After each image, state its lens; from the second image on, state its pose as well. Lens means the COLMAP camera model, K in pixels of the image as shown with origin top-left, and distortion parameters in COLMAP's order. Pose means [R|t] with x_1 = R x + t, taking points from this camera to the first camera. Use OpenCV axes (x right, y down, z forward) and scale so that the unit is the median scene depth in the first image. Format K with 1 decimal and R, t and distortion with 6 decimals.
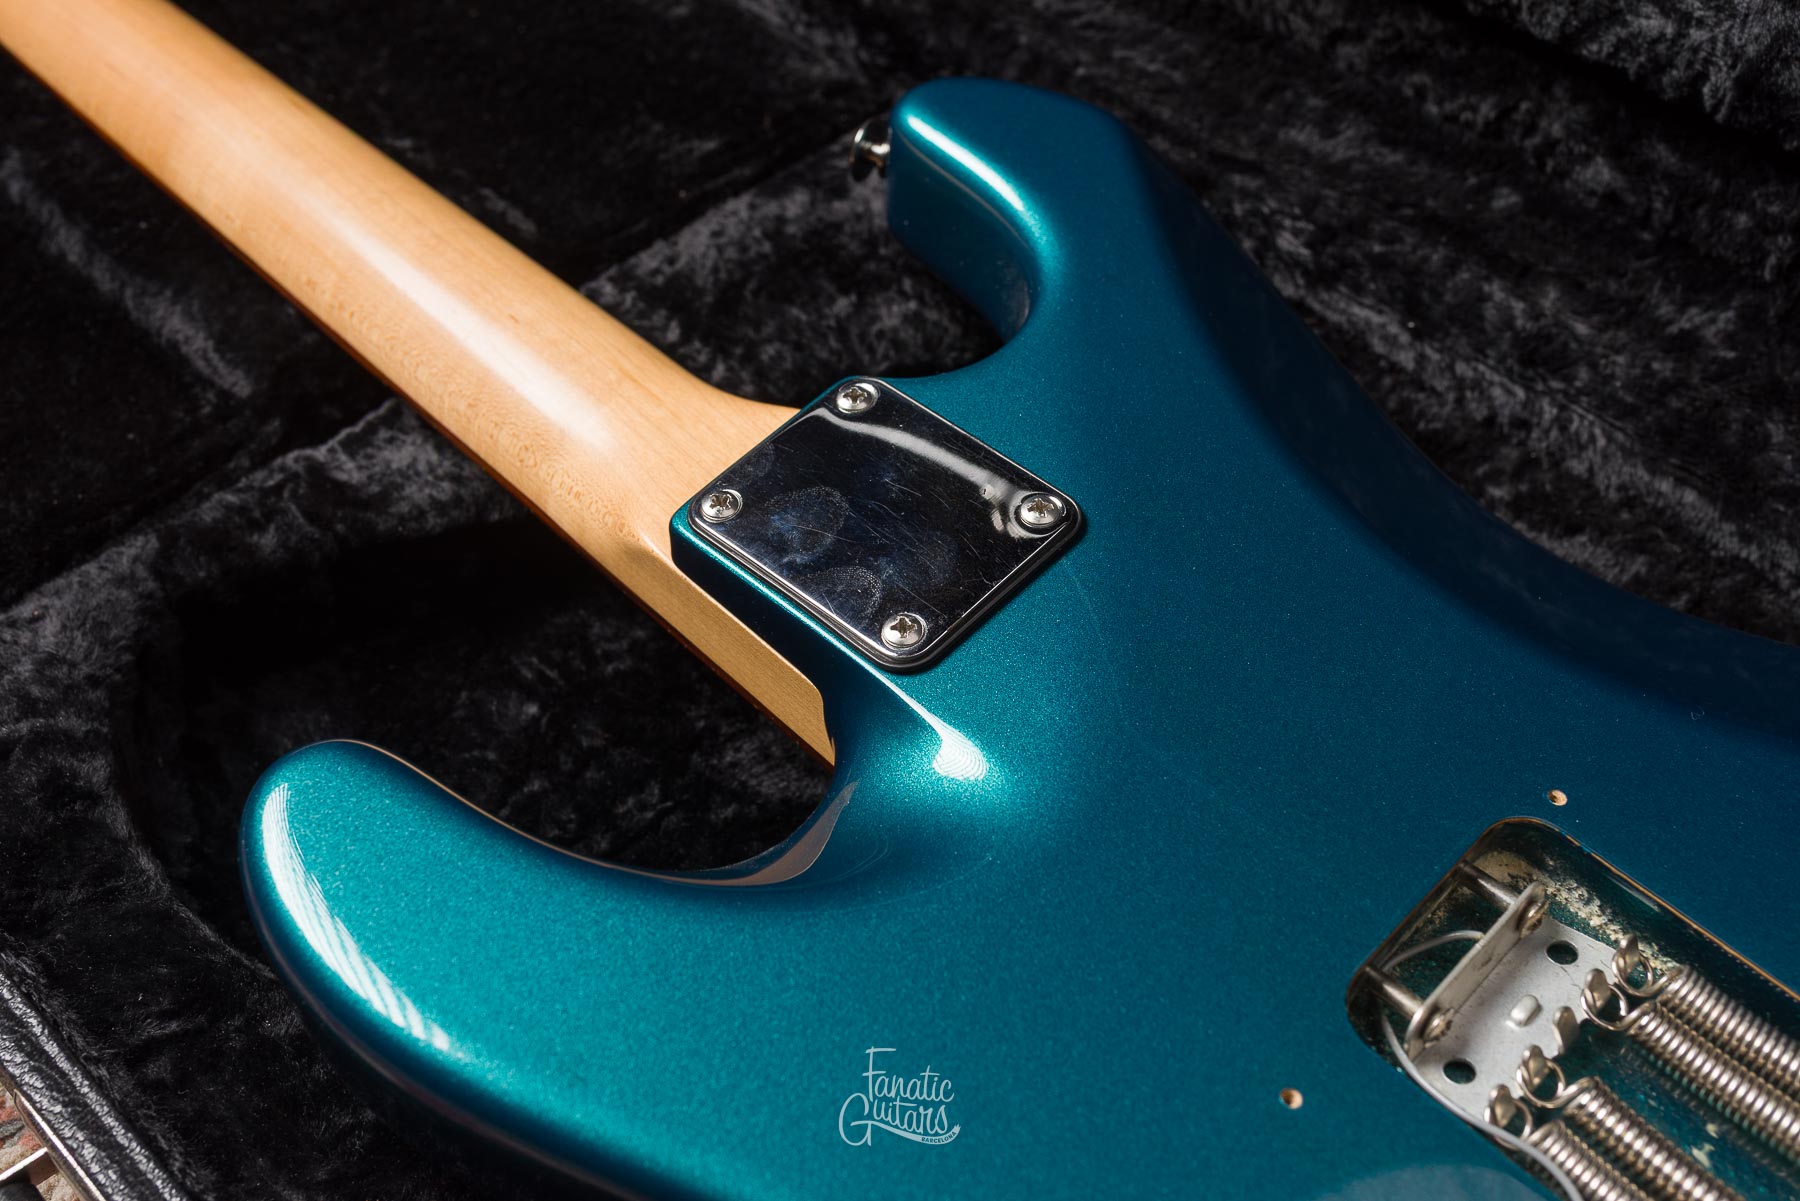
lens RADIAL K [[1808.5, 0, 899.1], [0, 1808.5, 589.7], [0, 0, 1]] dist [0.003585, 0.000000]
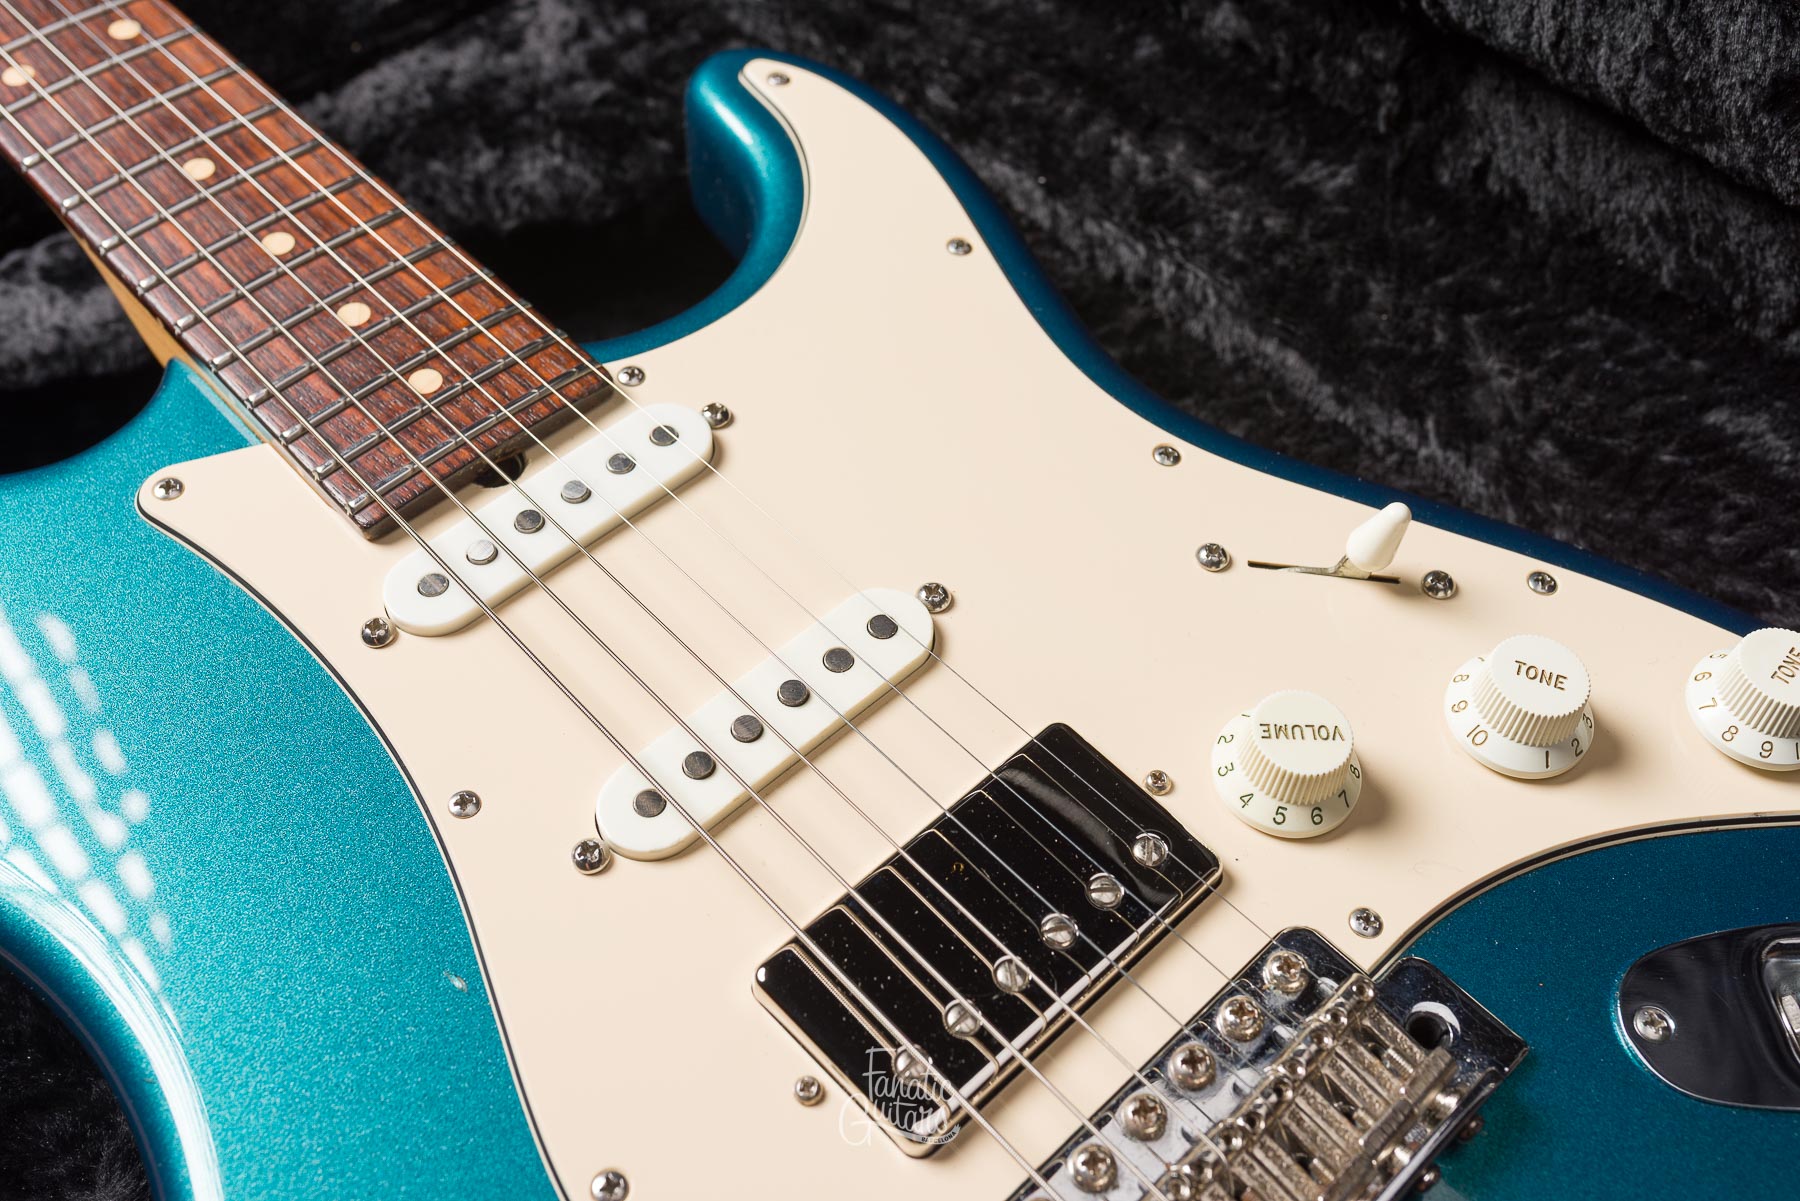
lens RADIAL K [[1808.5, 0, 899.5], [0, 1808.5, 591.7], [0, 0, 1]] dist [0.003585, 0.000000]
pose [[0.998499, 0.014518, -0.052817, 0.271794], [-0.011254, 0.998039, 0.061576, 0.015415], [0.053607, -0.060889, 0.996704, 0.017146]]
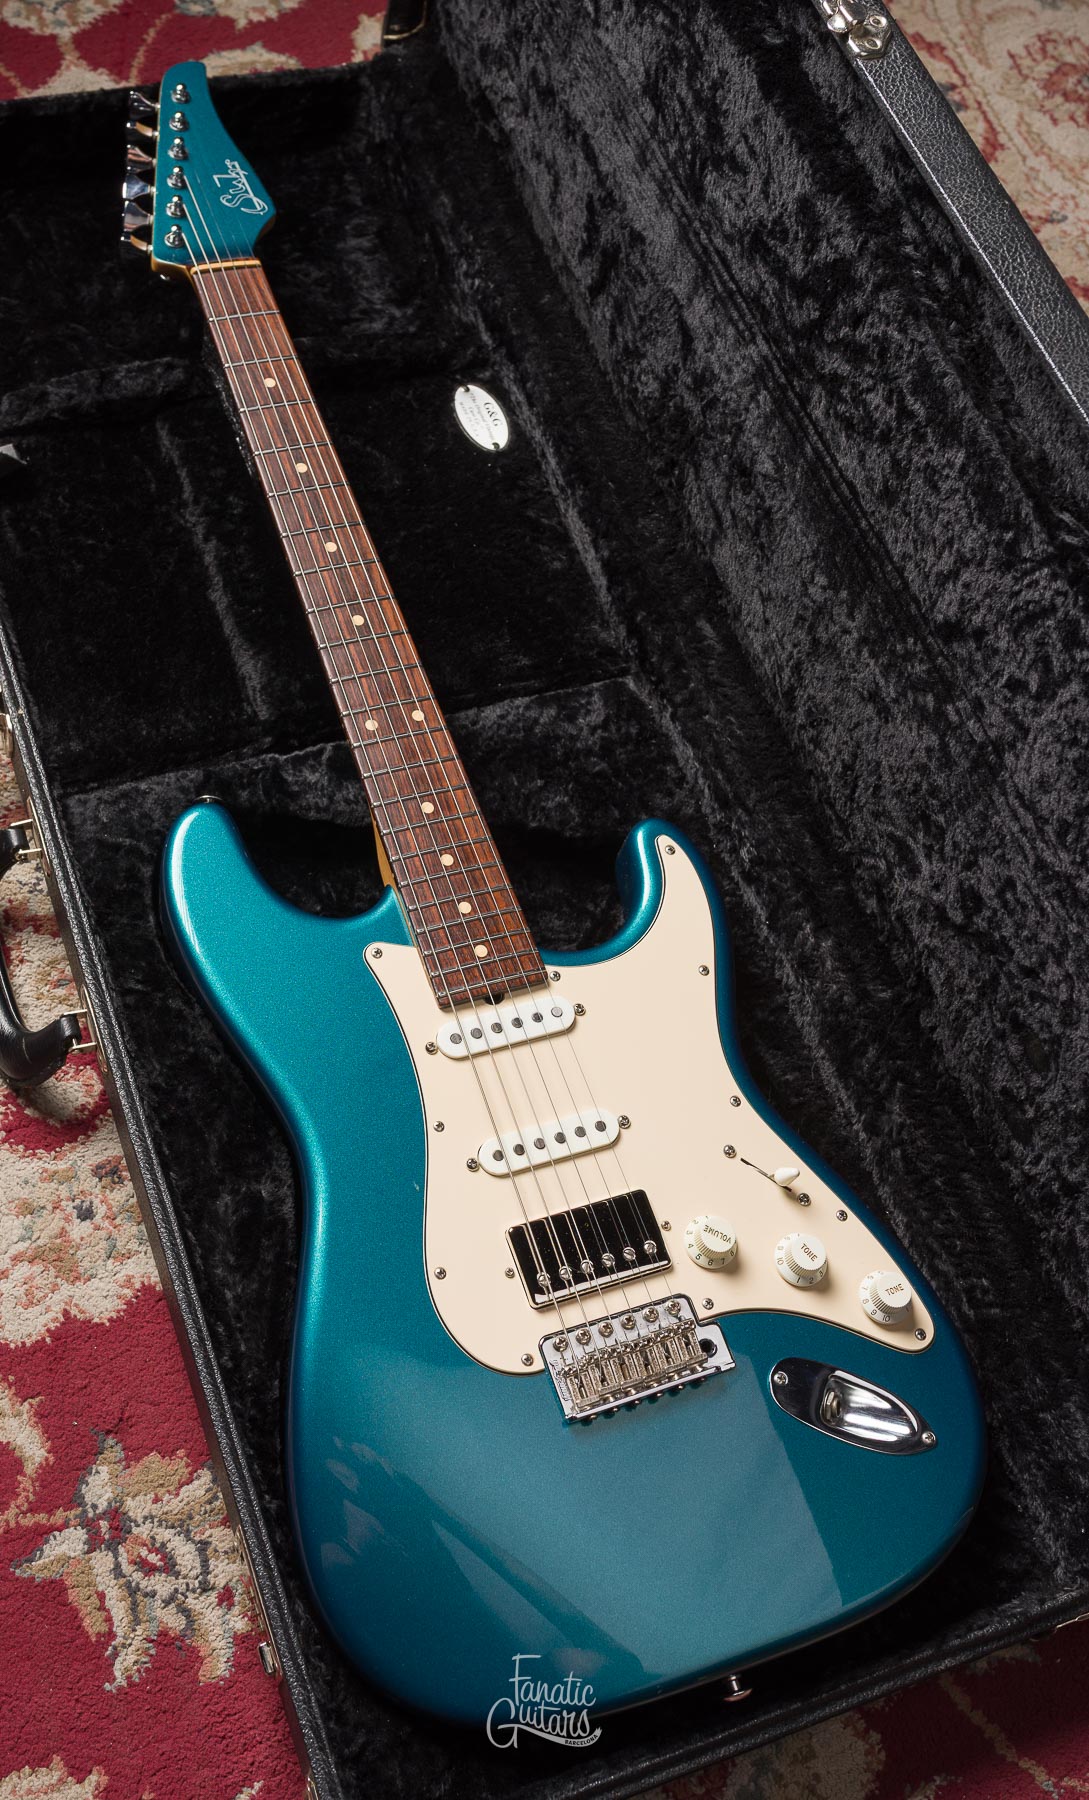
lens RADIAL K [[1914.3, 0, 454.9], [0, 1914.3, 863.6], [0, 0, 1]] dist [-0.002119, 0.000000]
pose [[0.887270, 0.439448, -0.140131, 0.252748], [-0.409736, 0.890440, 0.198073, -0.513883], [0.211821, -0.118328, 0.970119, -1.243981]]
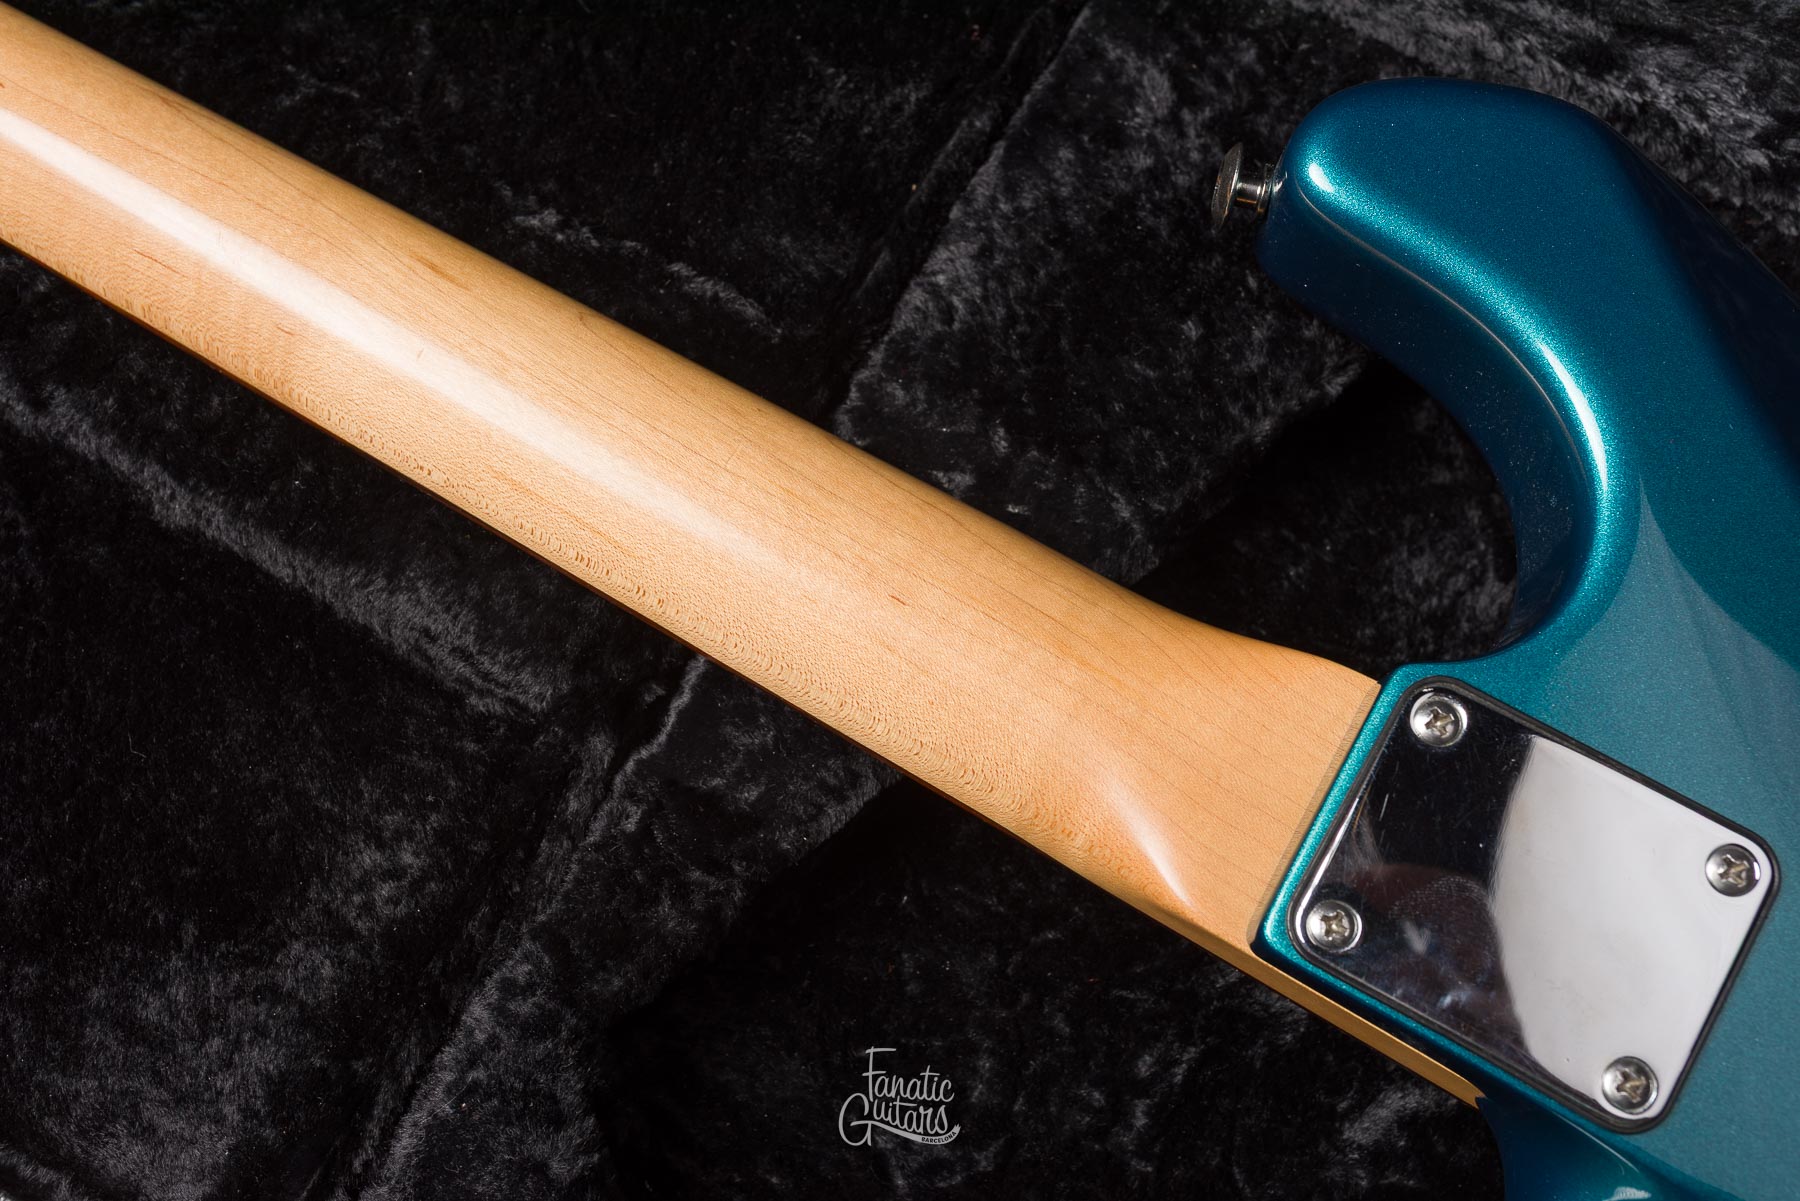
lens RADIAL K [[1808.5, 0, 901.8], [0, 1808.5, 596.7], [0, 0, 1]] dist [0.003585, 0.000000]
pose [[0.968011, -0.247646, 0.040322, -0.231706], [0.205344, 0.874278, 0.439854, -0.472885], [-0.144180, -0.417504, 0.897164, 0.286451]]
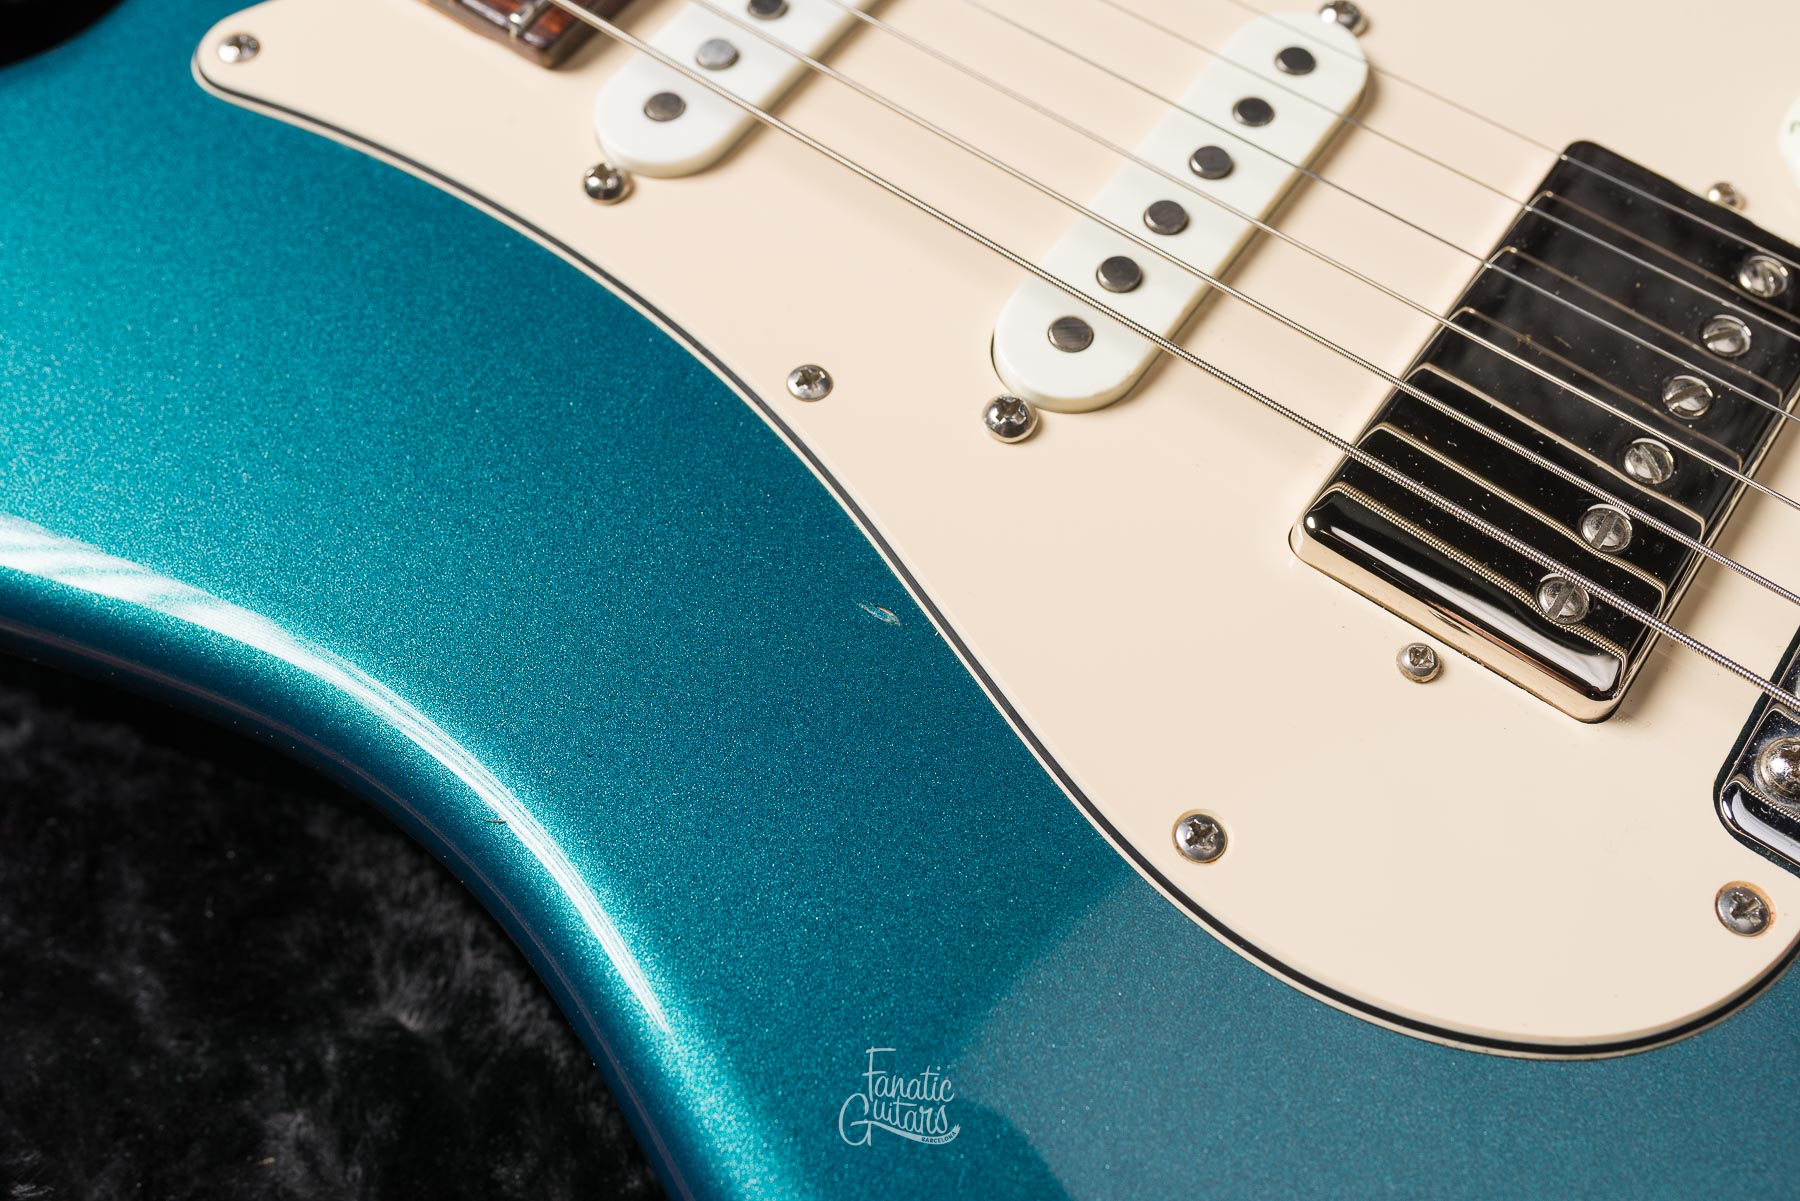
lens RADIAL K [[1808.5, 0, 904.8], [0, 1808.5, 617.5], [0, 0, 1]] dist [0.003585, 0.000000]
pose [[0.987779, -0.155597, 0.009078, 0.088321], [0.149688, 0.963269, 0.222948, 0.094083], [-0.043435, -0.218864, 0.974788, 0.194004]]
